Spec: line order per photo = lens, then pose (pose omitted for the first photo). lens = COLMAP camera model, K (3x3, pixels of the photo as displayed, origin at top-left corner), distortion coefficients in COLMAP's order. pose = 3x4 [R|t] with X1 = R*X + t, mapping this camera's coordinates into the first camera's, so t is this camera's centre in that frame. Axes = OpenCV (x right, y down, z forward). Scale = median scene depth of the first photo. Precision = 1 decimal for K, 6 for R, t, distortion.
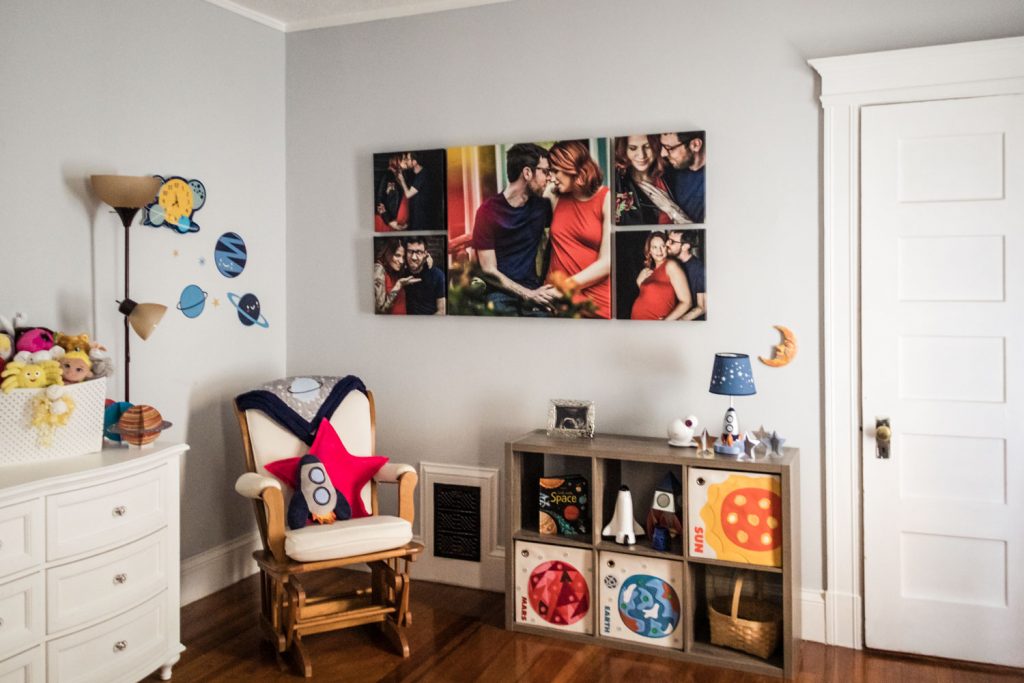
lens RADIAL K [[777.0, 0, 512.3], [0, 777.0, 350.7], [0, 0, 1]] dist [-0.002662, 0.004019]
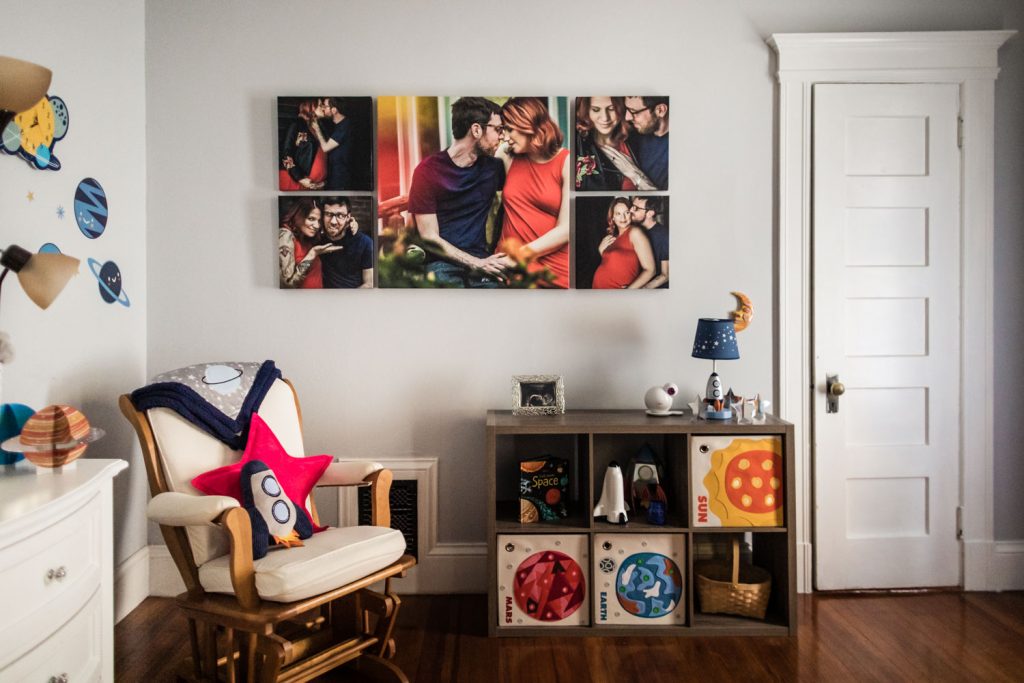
lens RADIAL K [[691.1, 0, 512.2], [0, 691.1, 337.0], [0, 0, 1]] dist [0.008658, -0.003451]
pose [[0.926729, -0.028276, 0.374665, -0.271594], [0.033177, 0.999427, -0.006637, 0.022904], [-0.374263, 0.018581, 0.927136, 0.252384]]
